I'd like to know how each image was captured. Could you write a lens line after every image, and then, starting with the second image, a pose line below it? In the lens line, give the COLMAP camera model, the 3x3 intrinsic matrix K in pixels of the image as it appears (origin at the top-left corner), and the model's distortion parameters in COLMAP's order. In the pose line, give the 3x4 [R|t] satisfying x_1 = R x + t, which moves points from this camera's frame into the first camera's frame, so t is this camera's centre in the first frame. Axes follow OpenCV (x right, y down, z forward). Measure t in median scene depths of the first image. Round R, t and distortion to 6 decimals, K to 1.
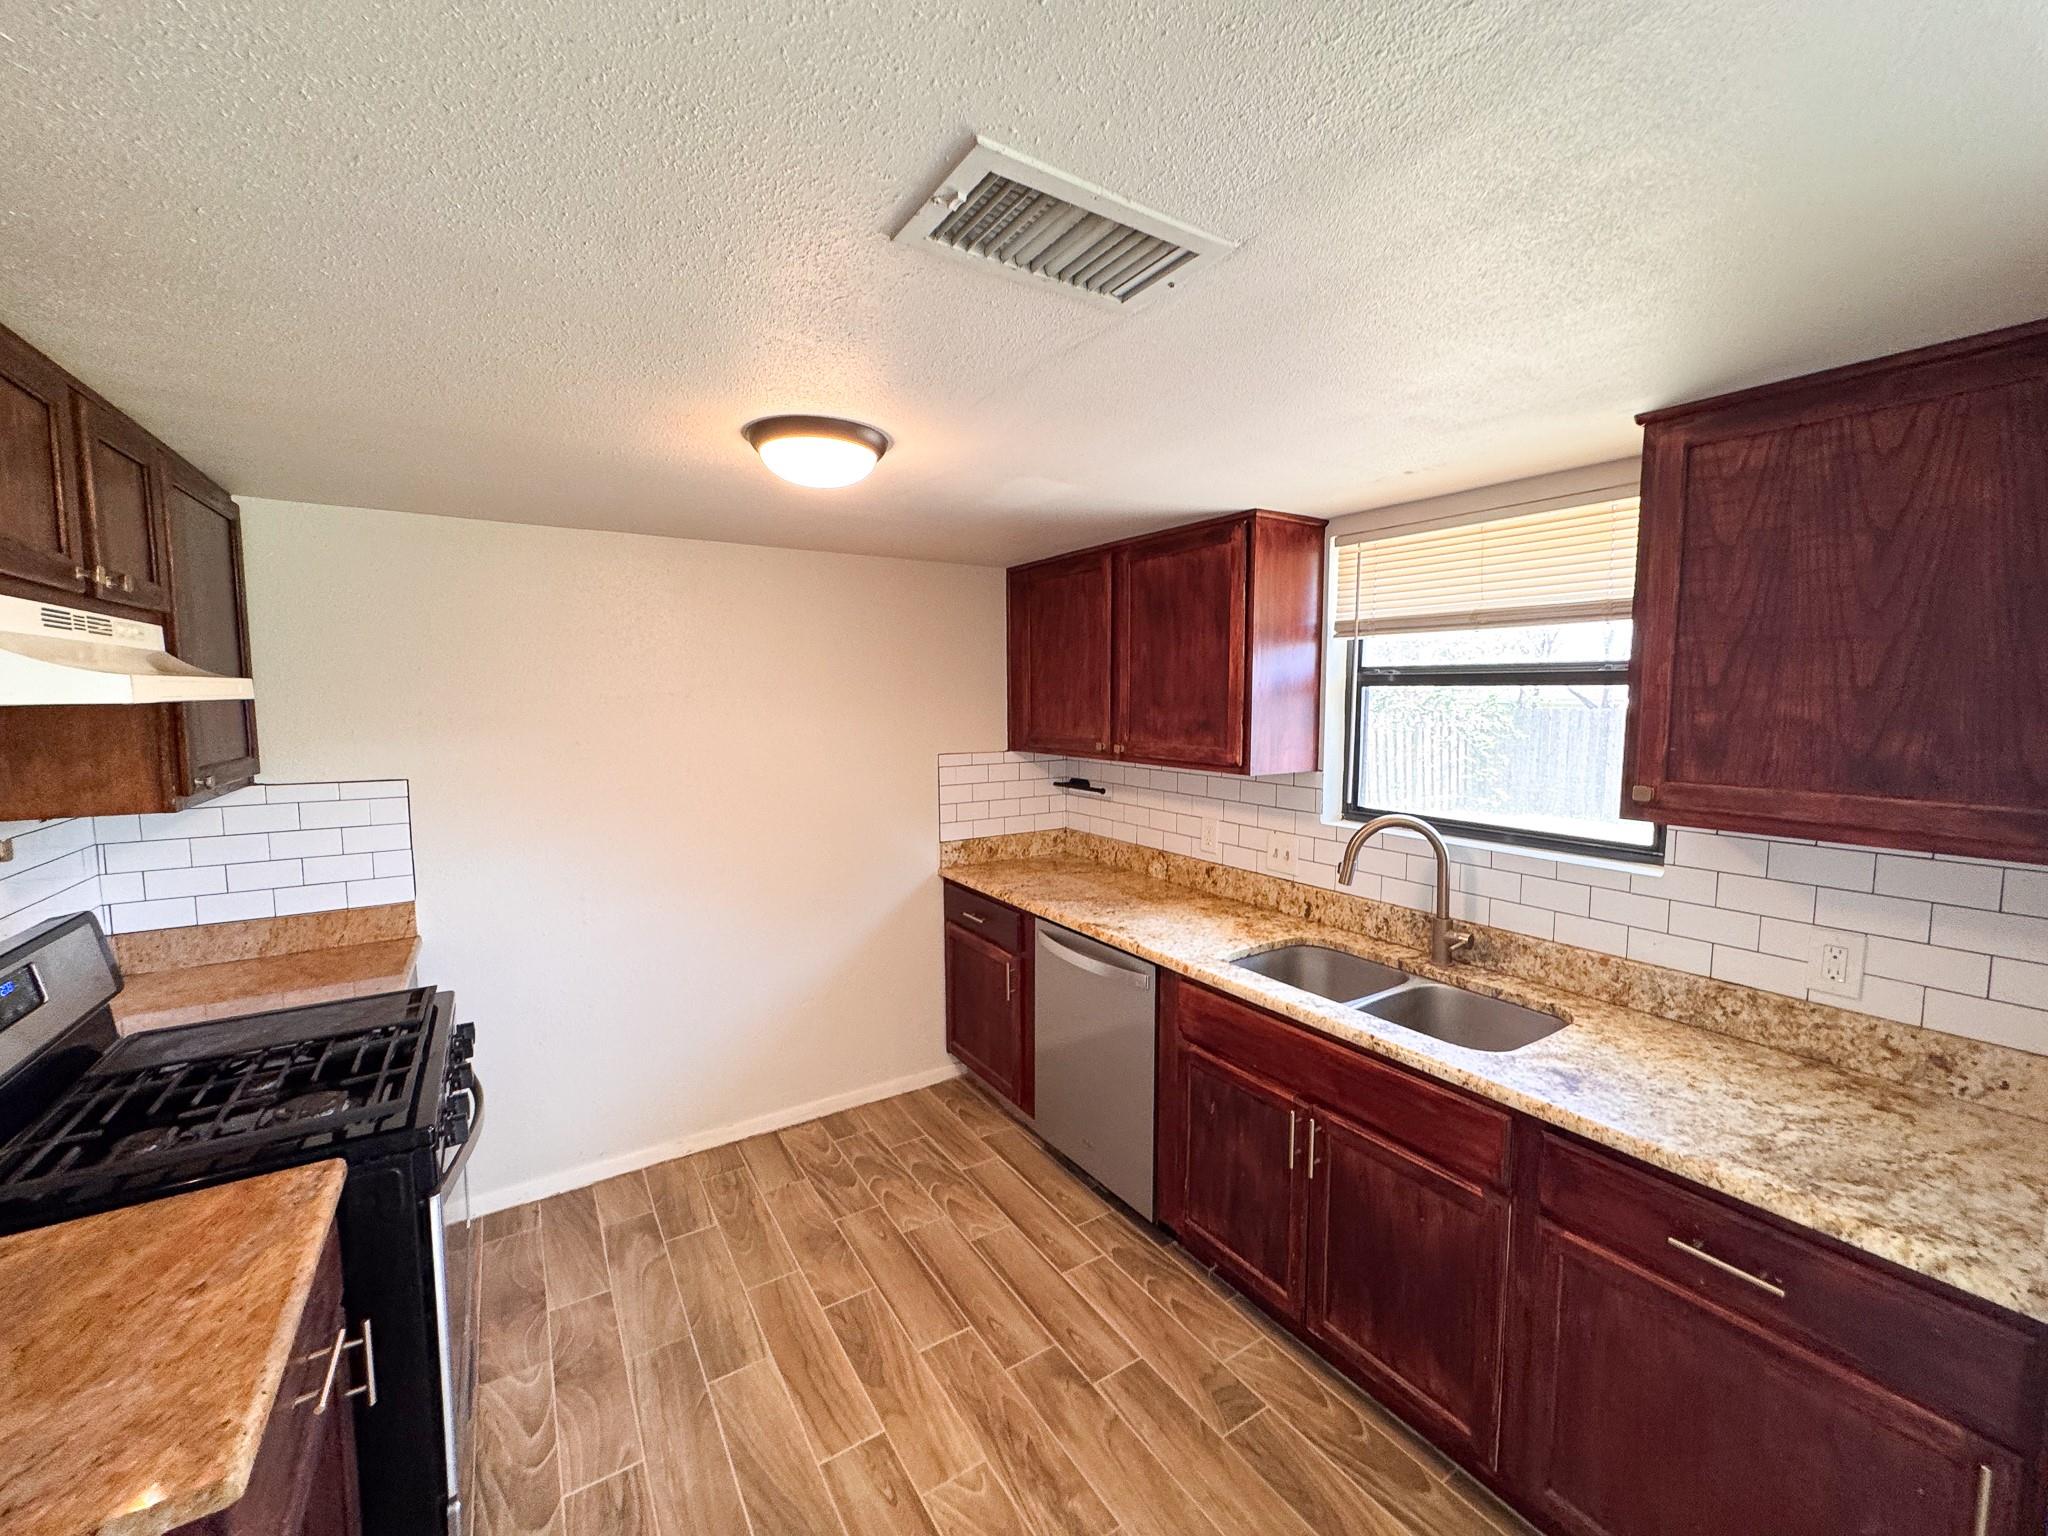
lens RADIAL K [[816.9, 0, 1022.6], [0, 816.9, 766.4], [0, 0, 1]] dist [-0.002259, 0.000615]
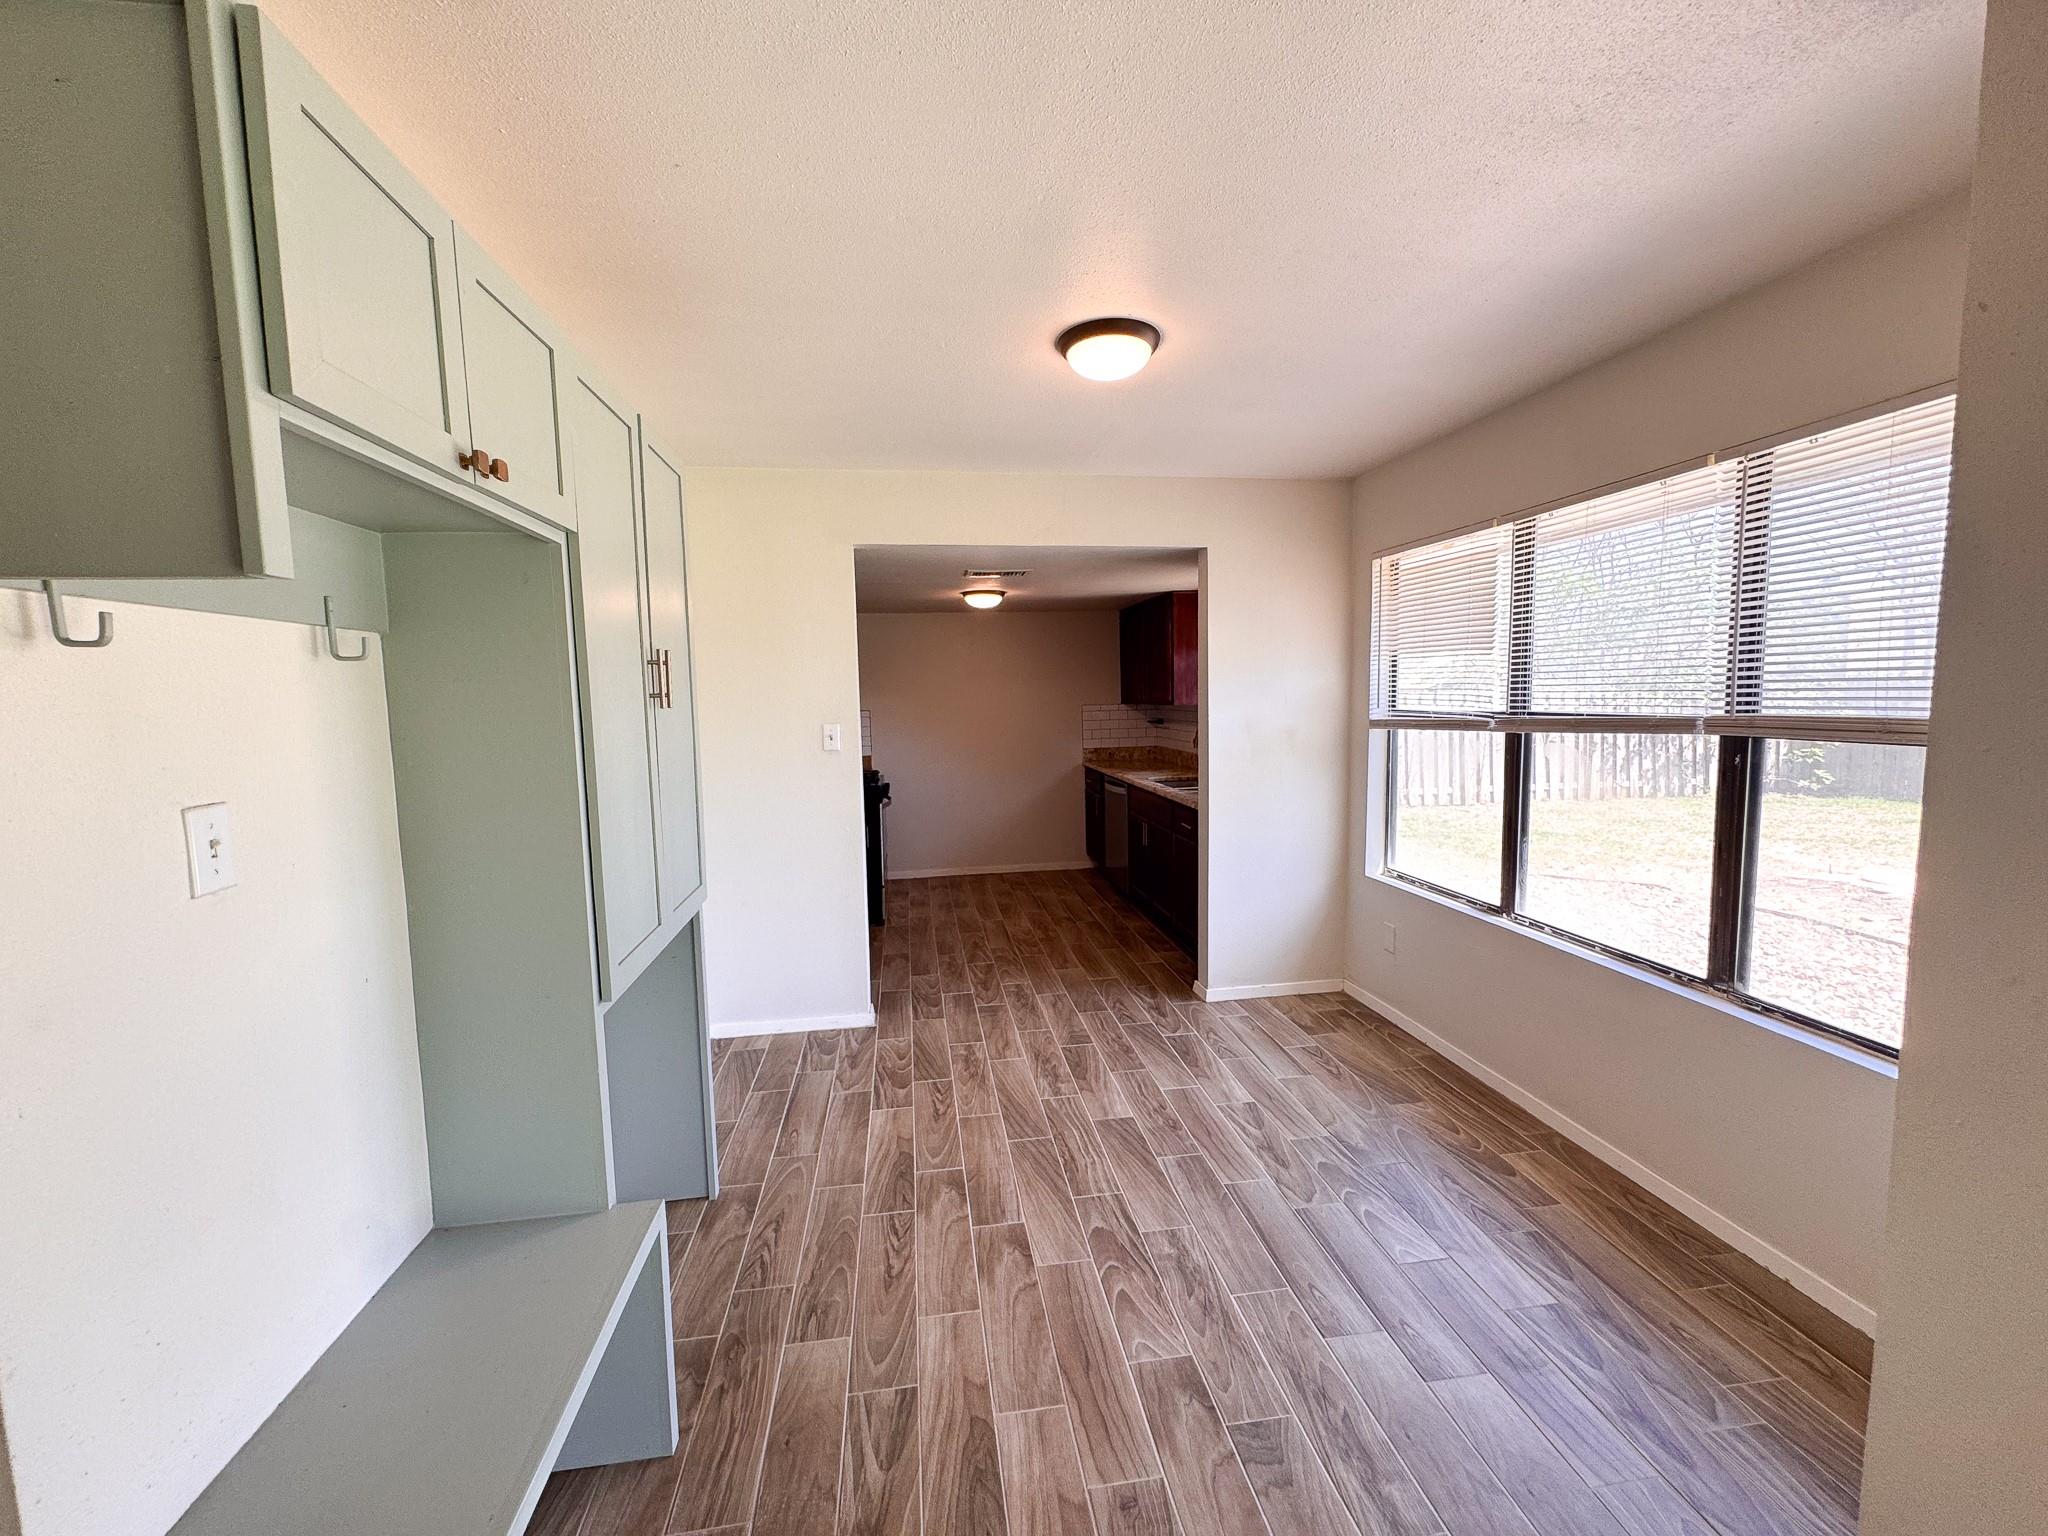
lens RADIAL K [[822.8, 0, 1025.5], [0, 822.8, 754.7], [0, 0, 1]] dist [0.015260, -0.000053]
pose [[0.910831, 0.015607, -0.412485, 0.932570], [-0.018746, 0.999818, -0.003565, 0.180954], [0.412354, 0.010980, 0.910958, -1.403962]]
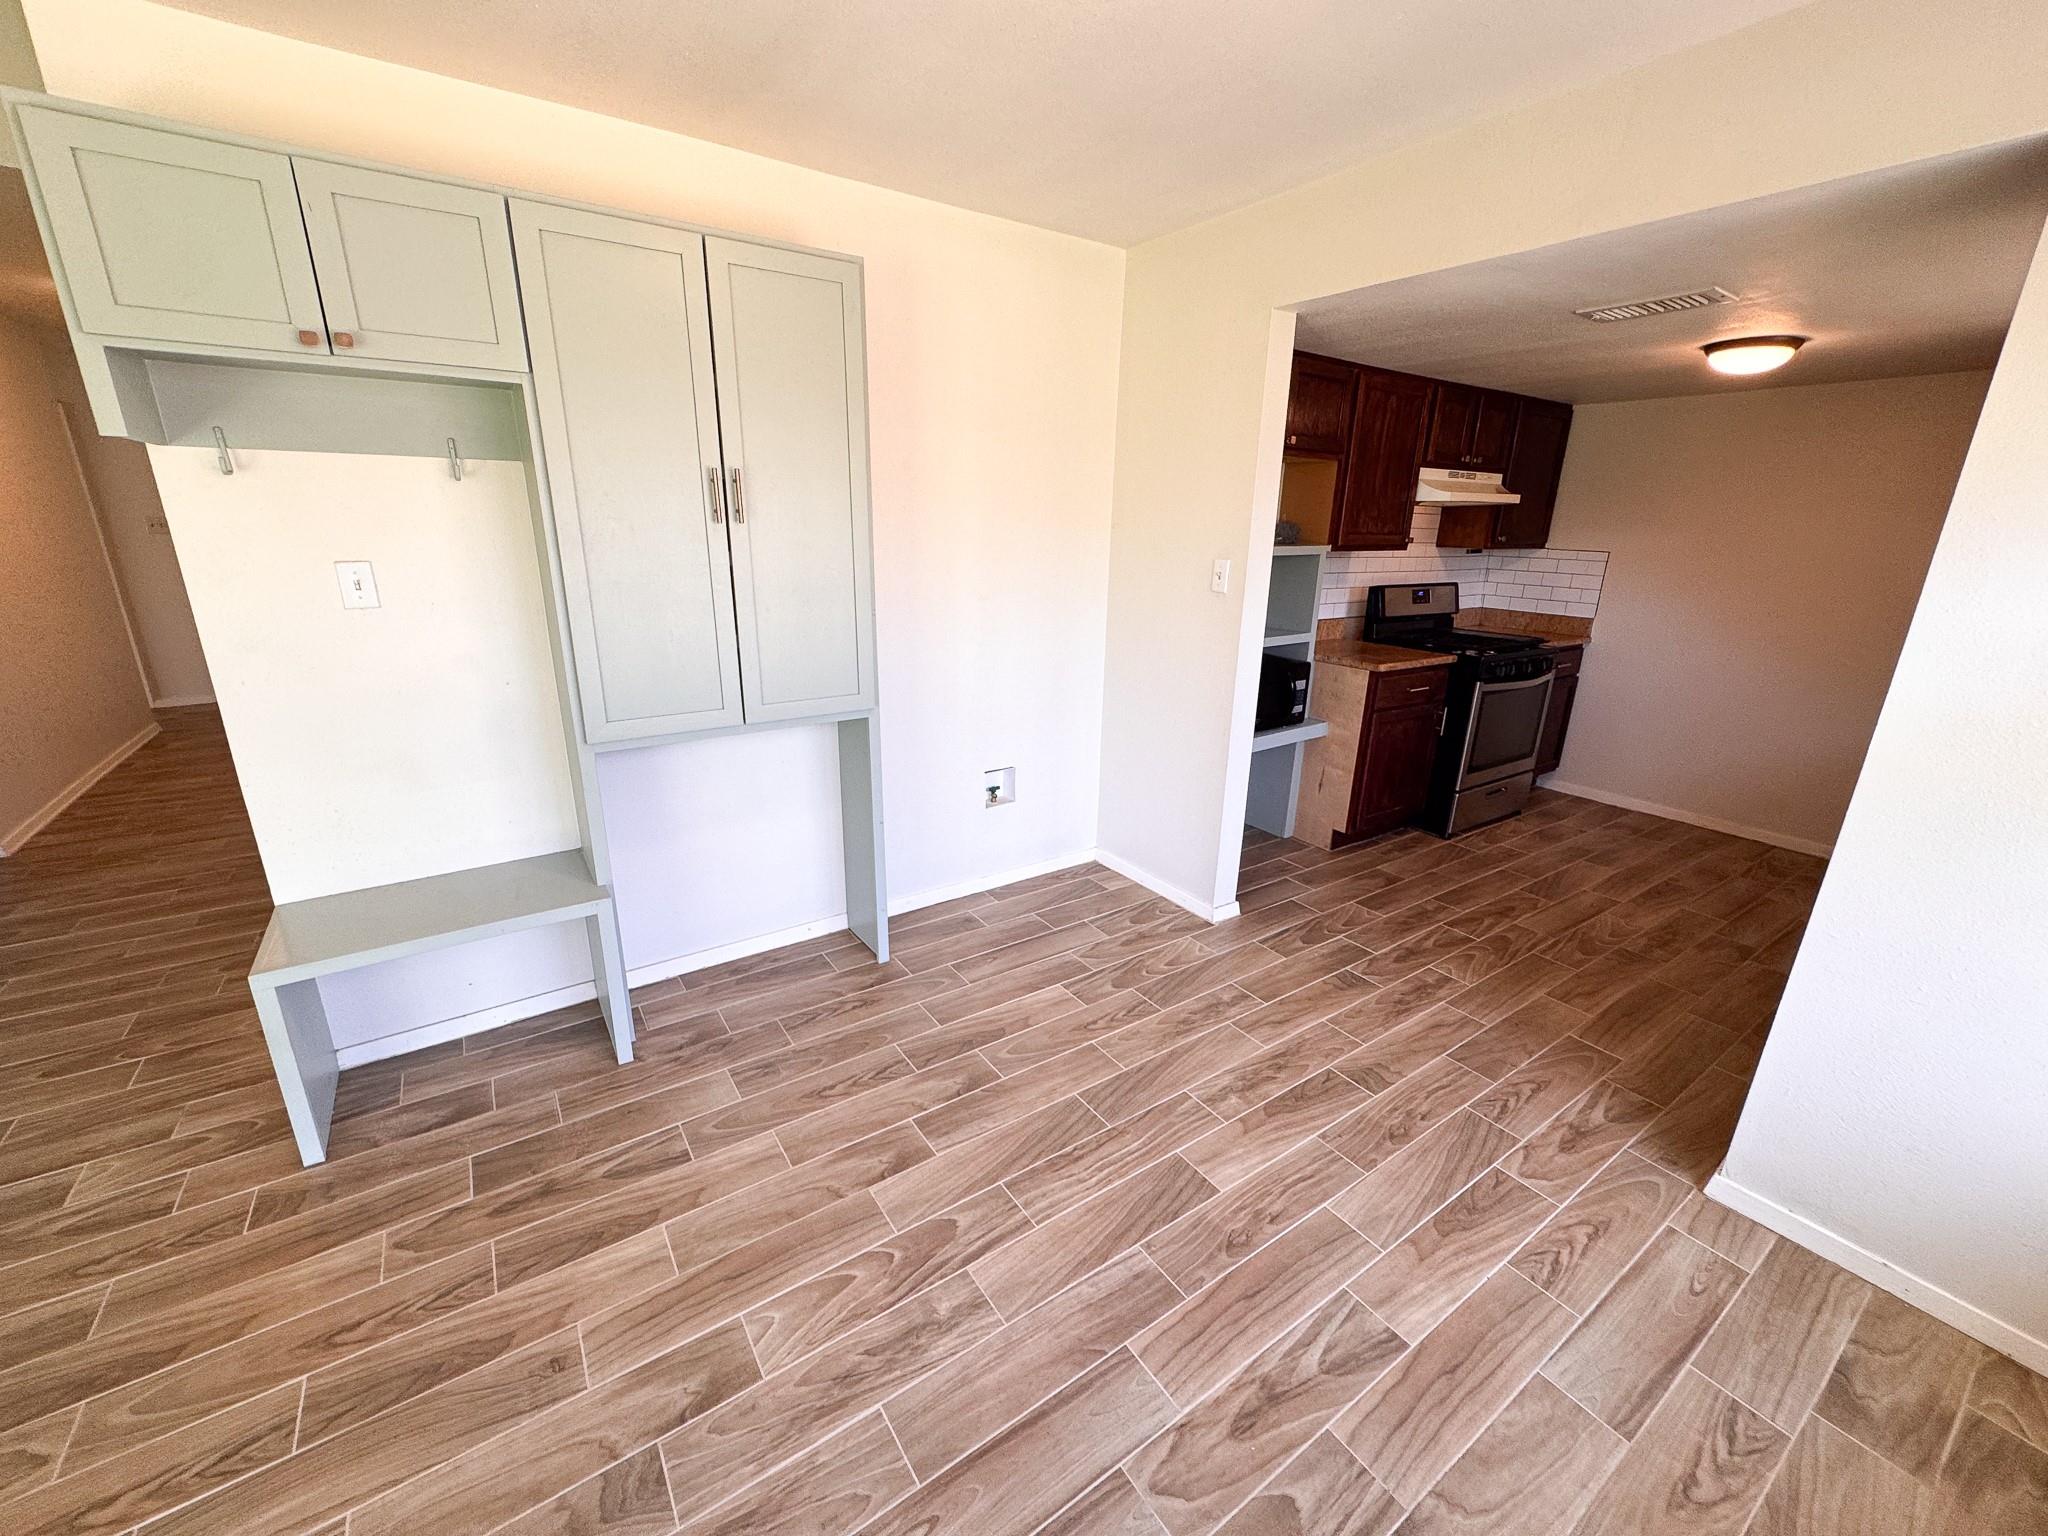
lens RADIAL K [[812.4, 0, 1021.7], [0, 812.4, 766.5], [0, 0, 1]] dist [-0.000458, 0.000010]
pose [[0.023237, 0.295900, -0.954936, 1.240973], [-0.105792, 0.950559, 0.291970, 0.089751], [0.994117, 0.094240, 0.053392, -0.430218]]
